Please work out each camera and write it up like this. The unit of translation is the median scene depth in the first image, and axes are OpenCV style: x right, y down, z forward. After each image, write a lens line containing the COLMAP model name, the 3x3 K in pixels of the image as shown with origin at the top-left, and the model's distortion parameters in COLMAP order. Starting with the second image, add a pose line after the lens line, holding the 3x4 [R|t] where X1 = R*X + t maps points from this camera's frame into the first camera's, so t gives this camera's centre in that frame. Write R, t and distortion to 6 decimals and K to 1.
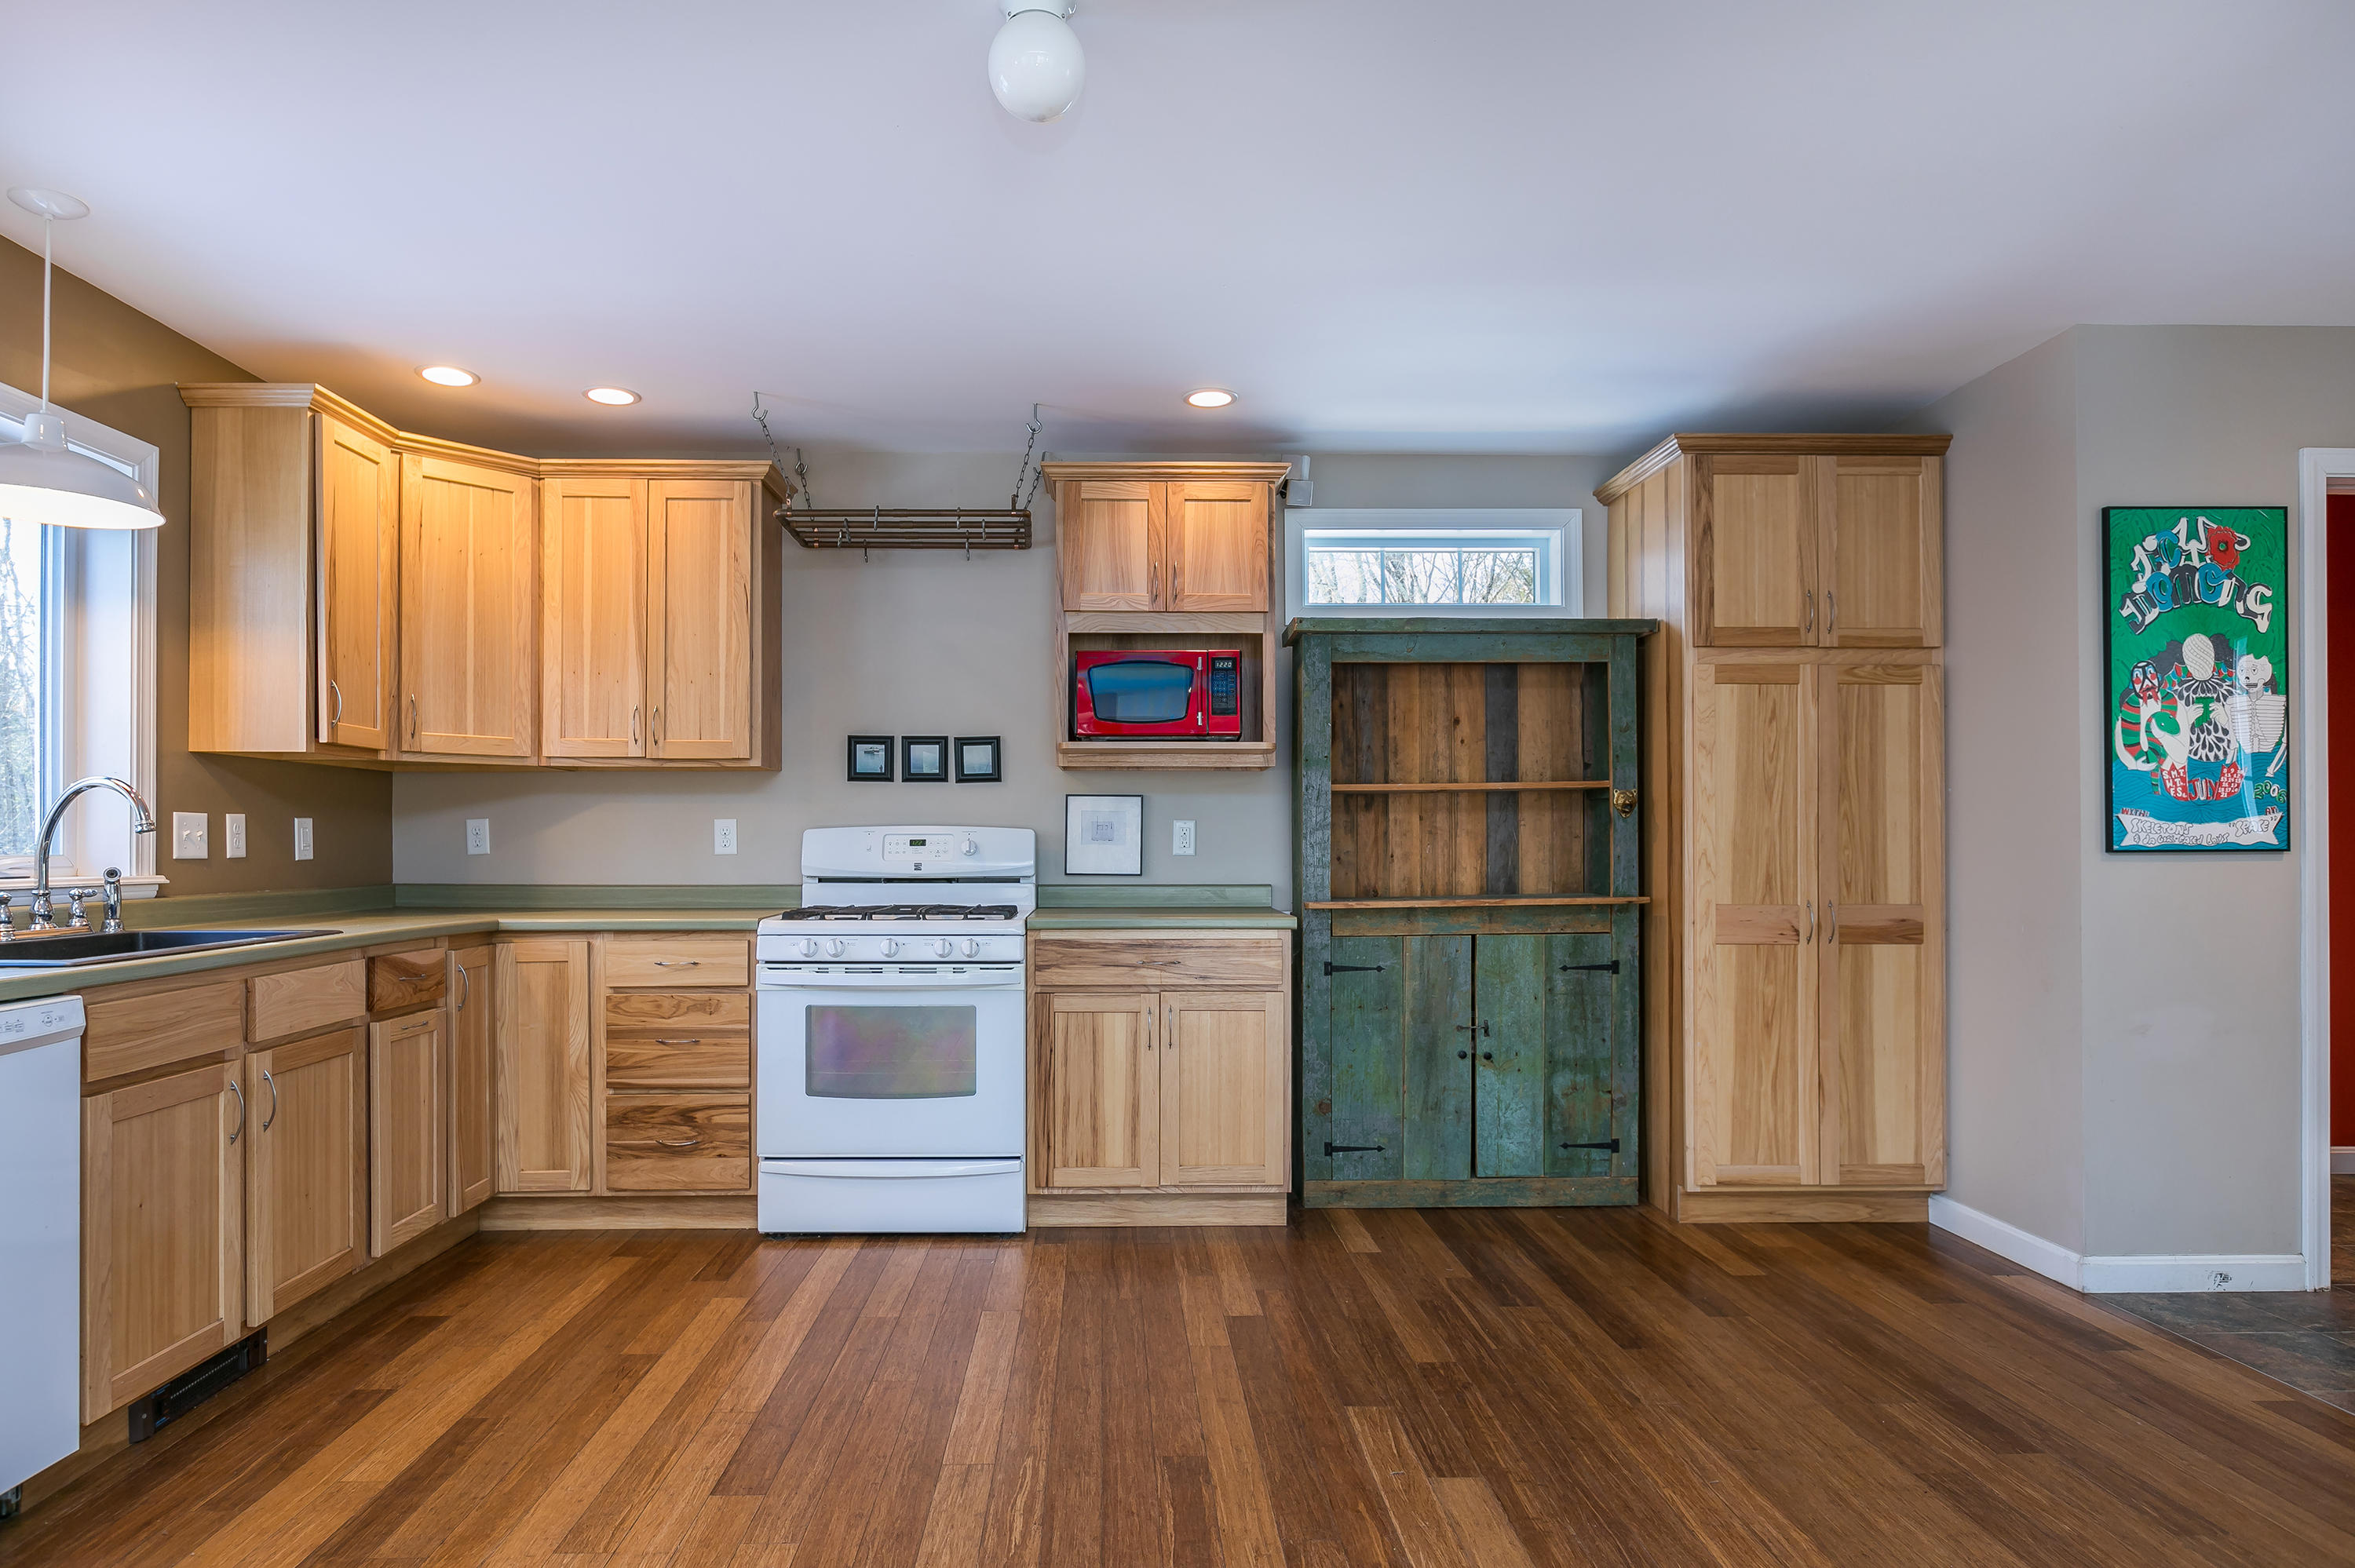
lens RADIAL K [[1343.7, 0, 1133.8], [0, 1343.7, 832.3], [0, 0, 1]] dist [0.002648, -0.001498]
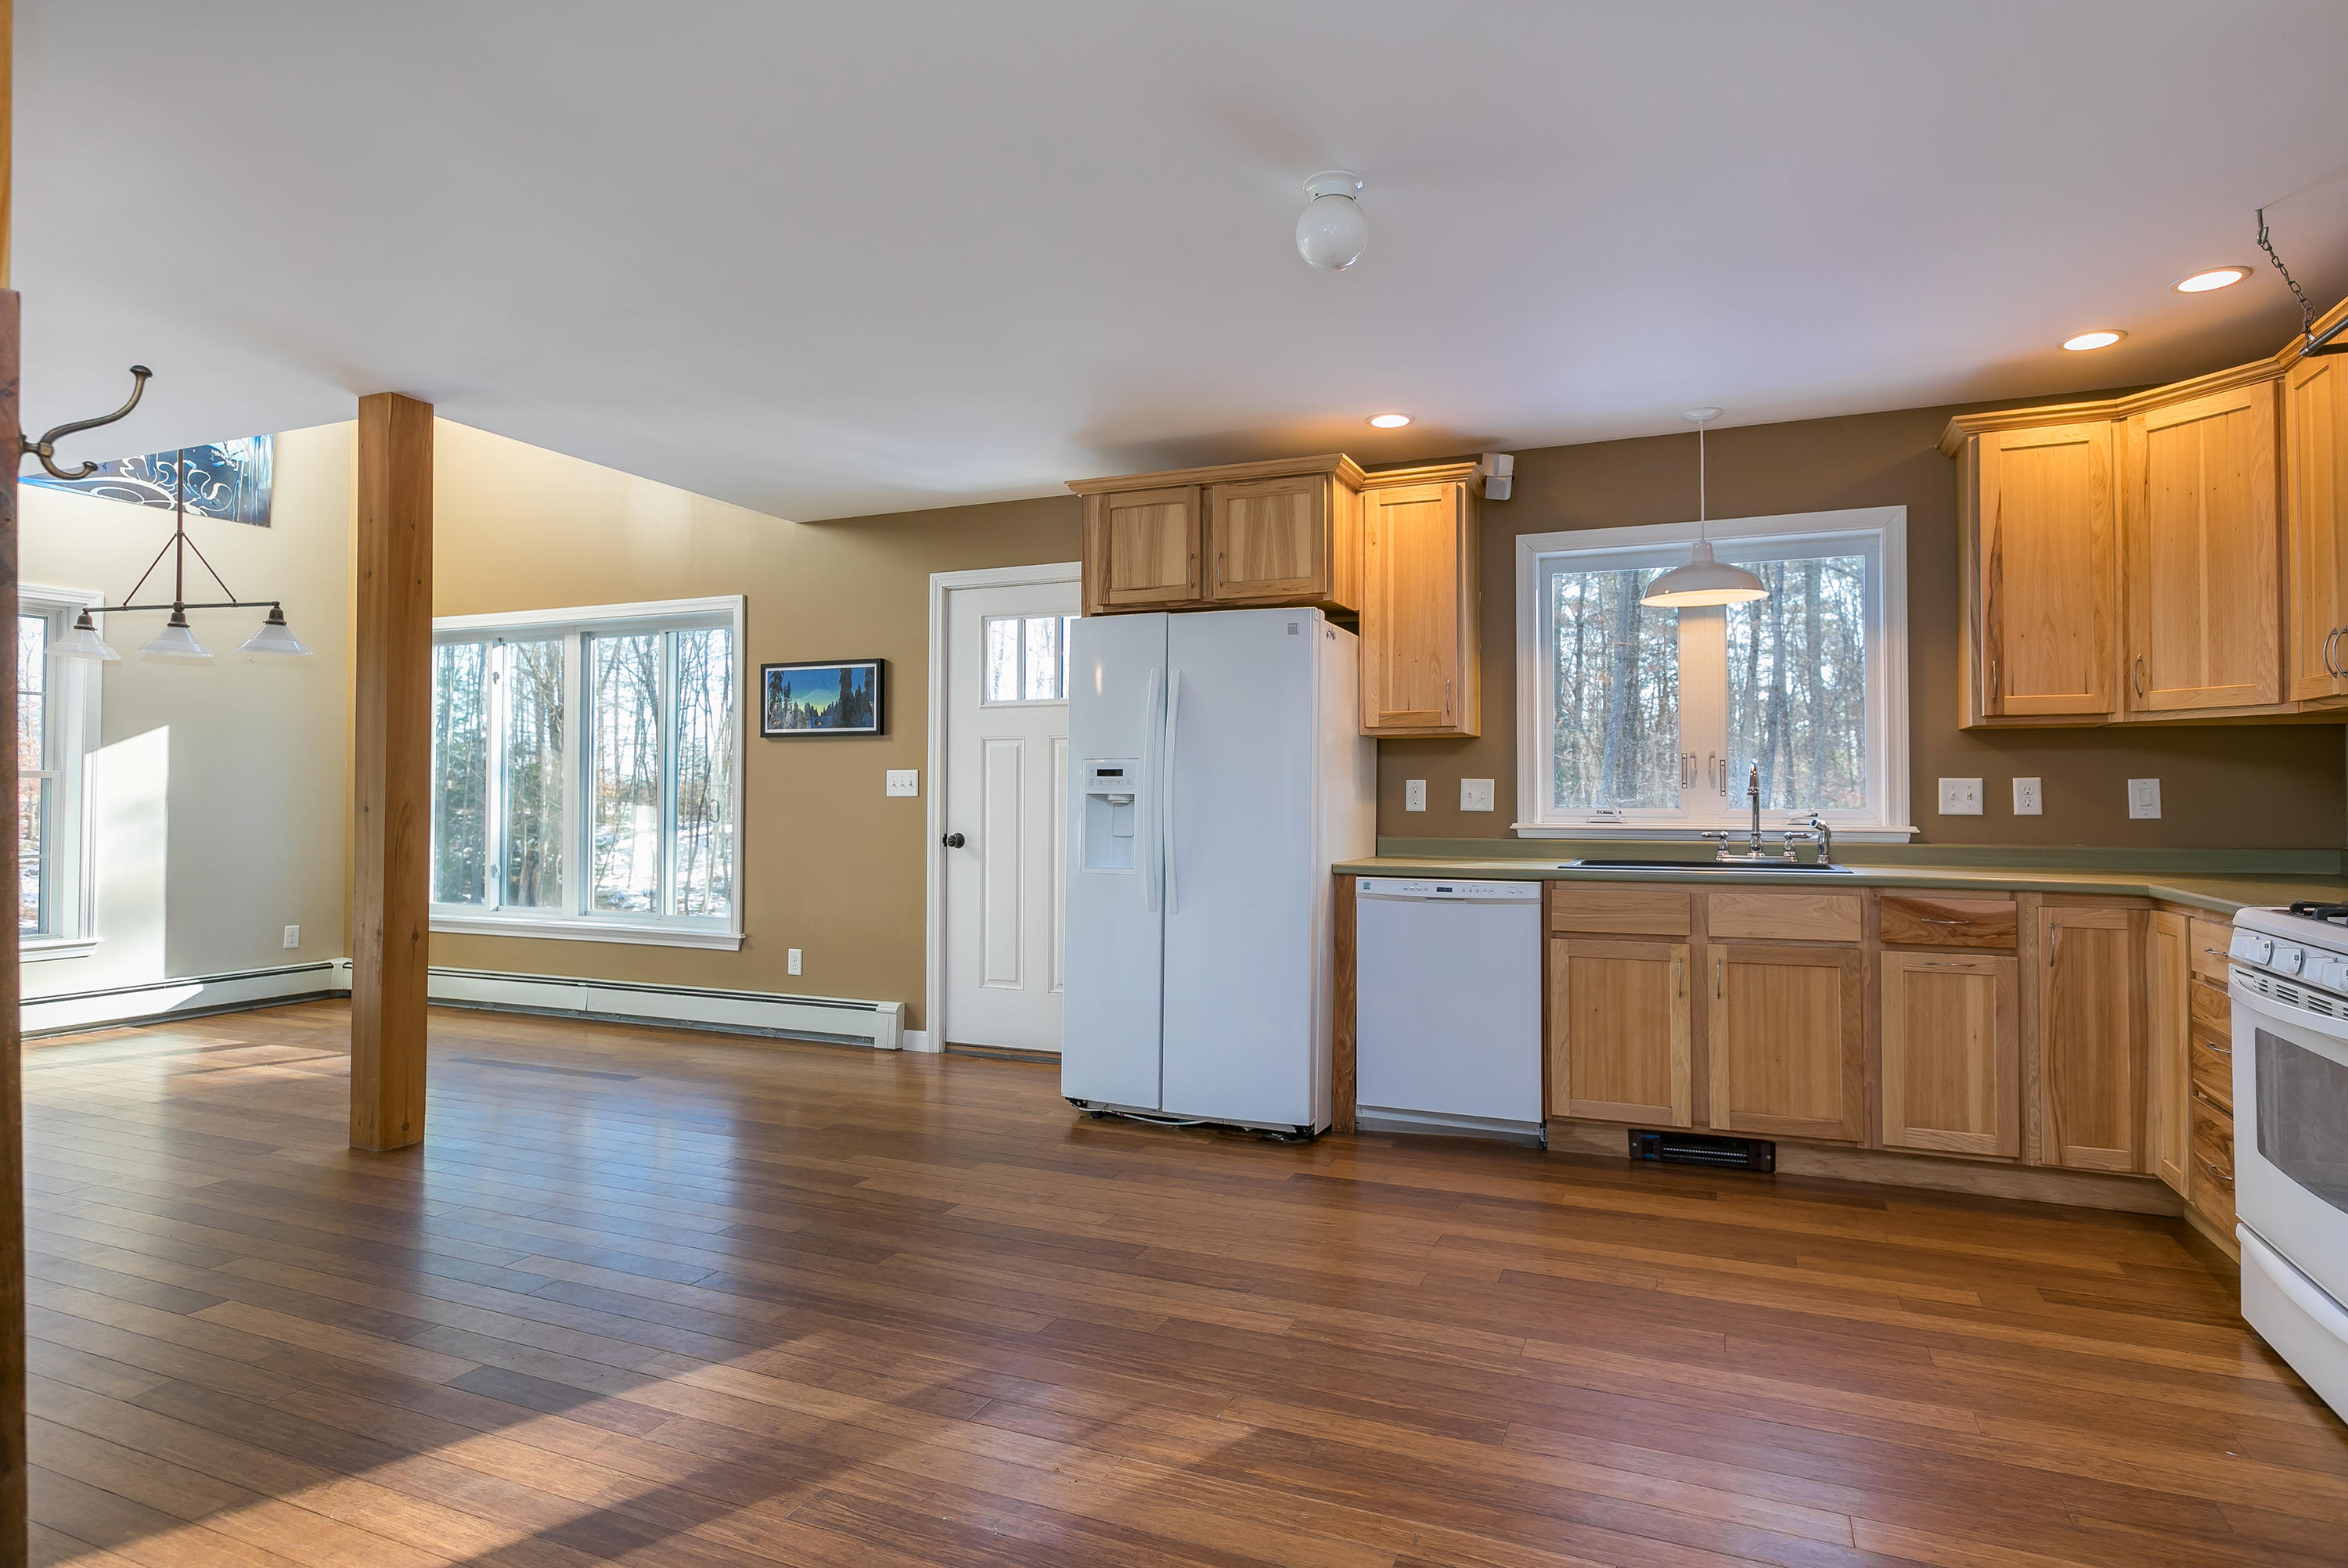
lens RADIAL K [[1259.5, 0, 1152.8], [0, 1259.5, 770.9], [0, 0, 1]] dist [0.002215, -0.001359]
pose [[-0.413846, -0.017716, -0.910175, 0.623949], [0.006895, 0.999721, -0.022594, 0.000204], [0.910321, -0.015626, -0.413608, 0.728267]]
